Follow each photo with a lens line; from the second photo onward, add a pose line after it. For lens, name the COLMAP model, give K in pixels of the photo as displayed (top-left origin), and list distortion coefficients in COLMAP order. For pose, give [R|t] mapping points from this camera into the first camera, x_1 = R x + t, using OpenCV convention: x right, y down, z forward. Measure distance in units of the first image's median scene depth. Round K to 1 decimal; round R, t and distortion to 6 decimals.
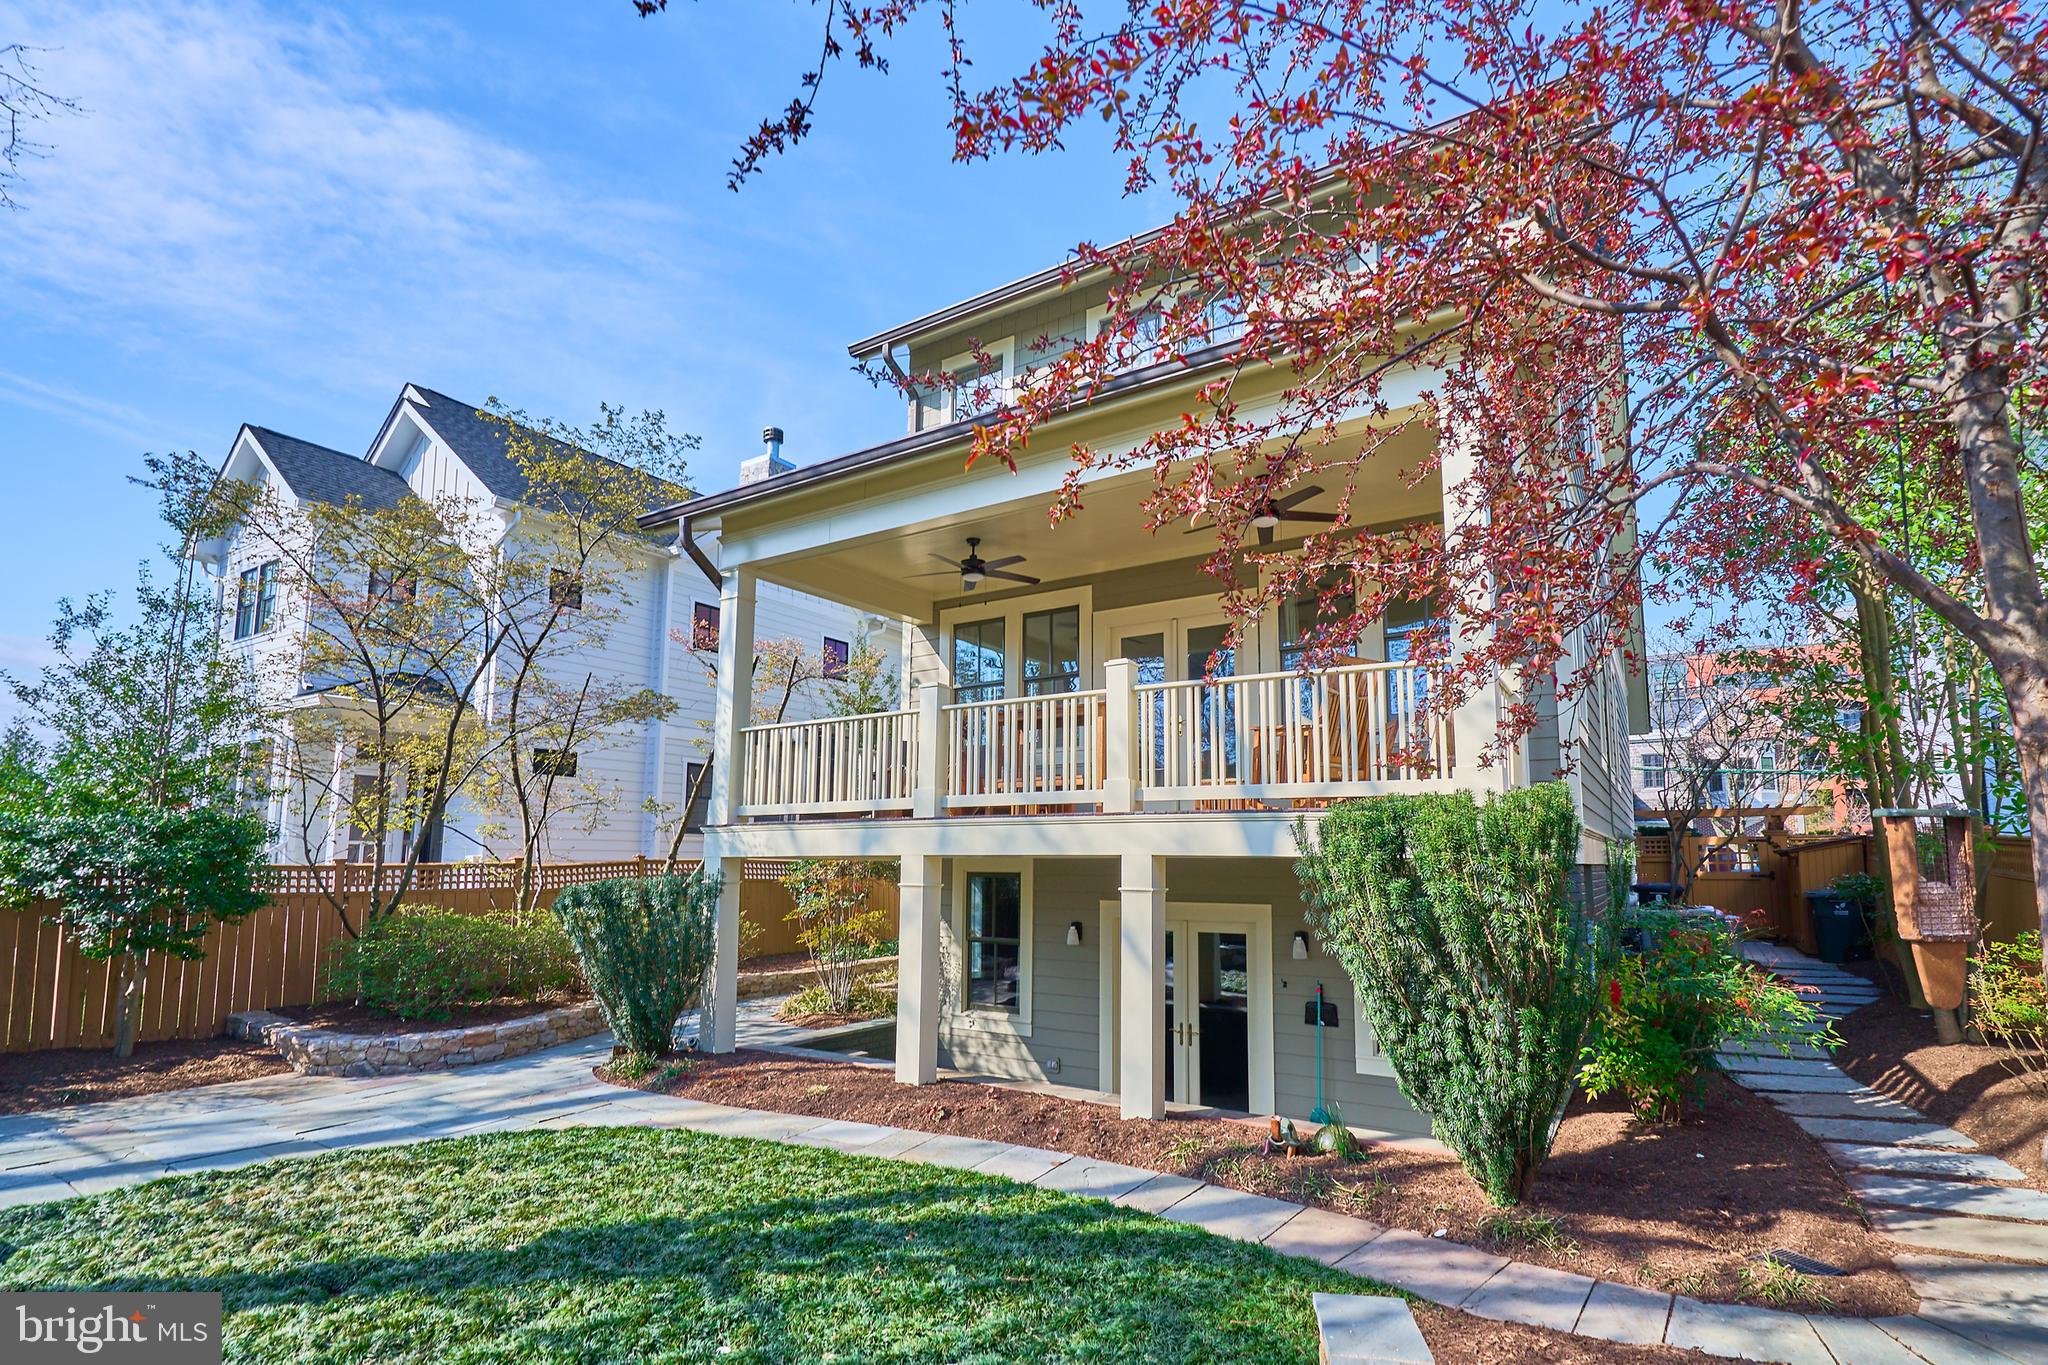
lens RADIAL K [[1097.2, 0, 1037.6], [0, 1097.2, 724.0], [0, 0, 1]] dist [-0.000095, 0.000079]
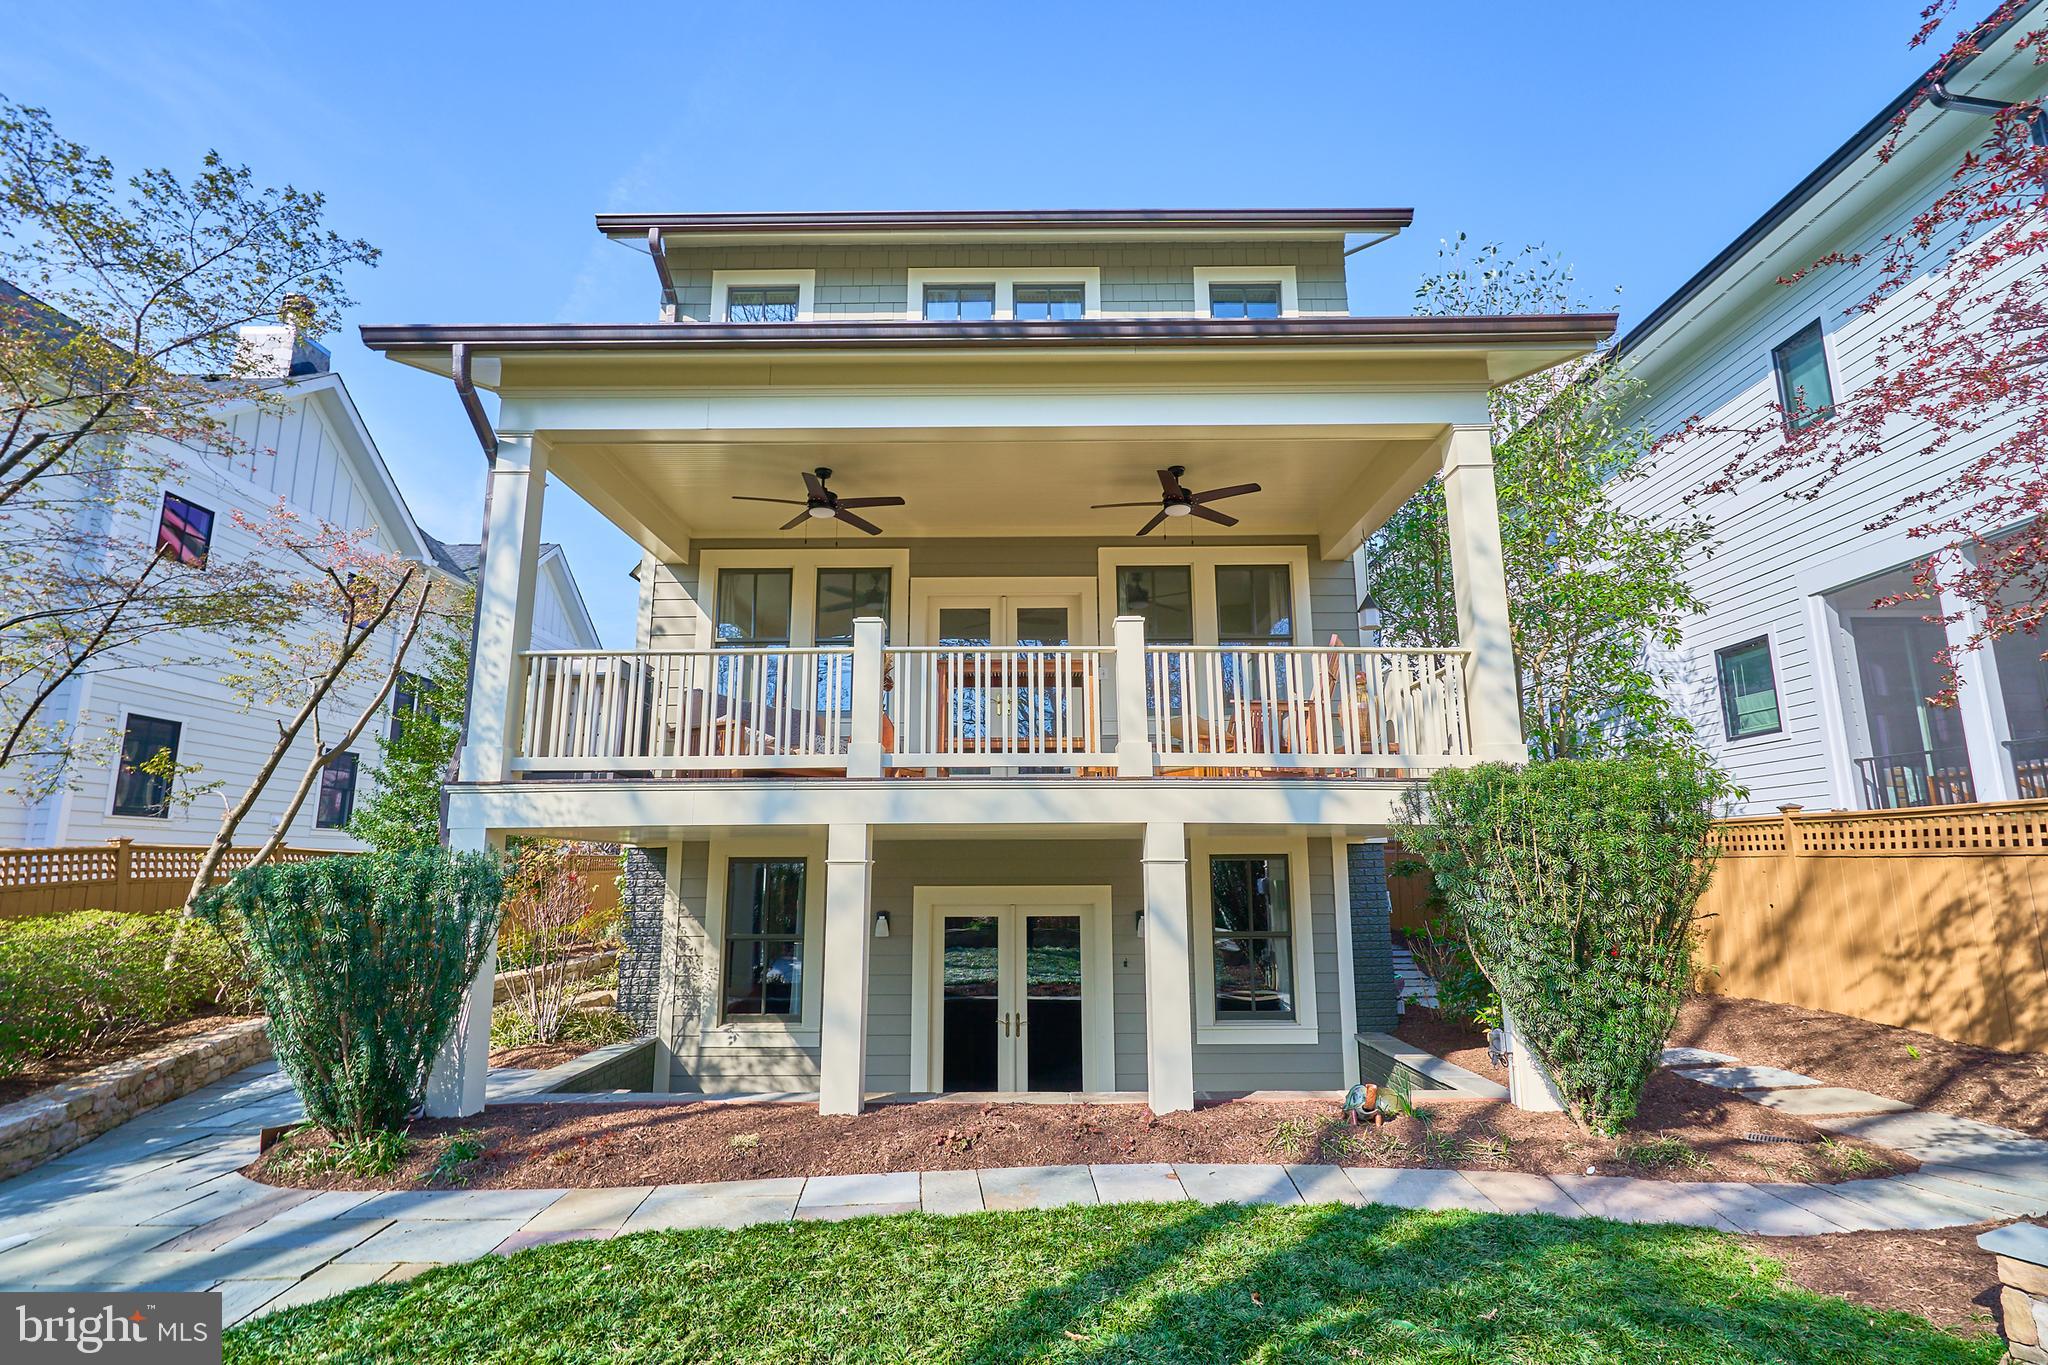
lens RADIAL K [[975.3, 0, 1031.6], [0, 975.3, 699.4], [0, 0, 1]] dist [-0.002326, 0.001024]
pose [[0.816211, 0.094813, 0.569921, -0.518262], [-0.065124, 0.995254, -0.072305, 0.086898], [-0.574072, 0.021901, 0.818512, 0.410431]]
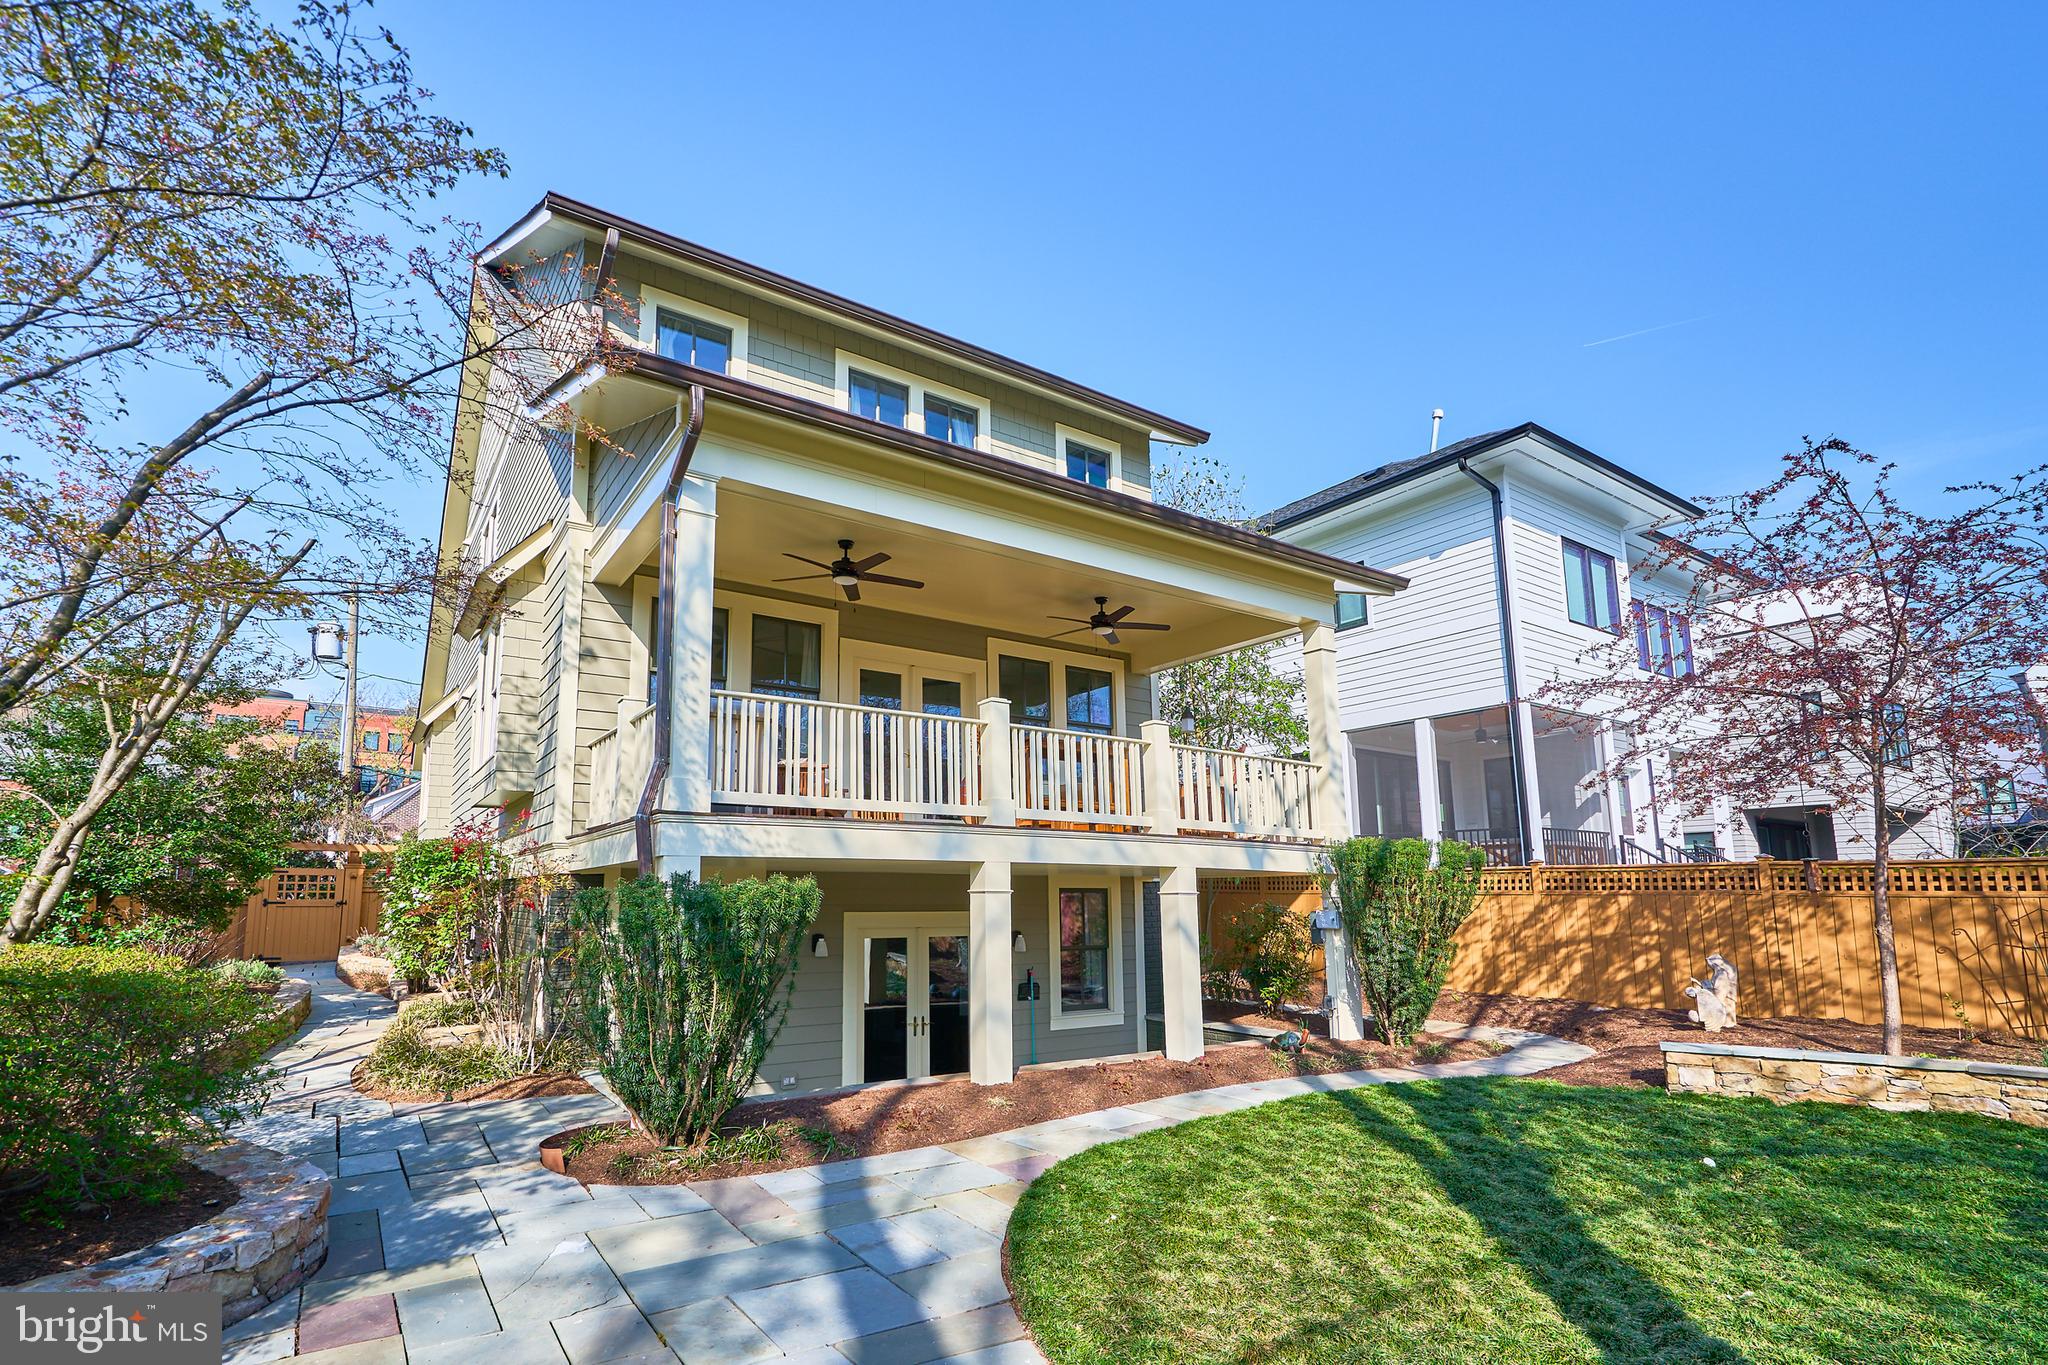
lens RADIAL K [[975.3, 0, 987.8], [0, 975.3, 774.5], [0, 0, 1]] dist [-0.002326, 0.001024]
pose [[0.361558, 0.118733, 0.924758, -1.208977], [-0.114804, 0.989980, -0.082221, 0.140442], [-0.925254, -0.076439, 0.371566, 0.836660]]
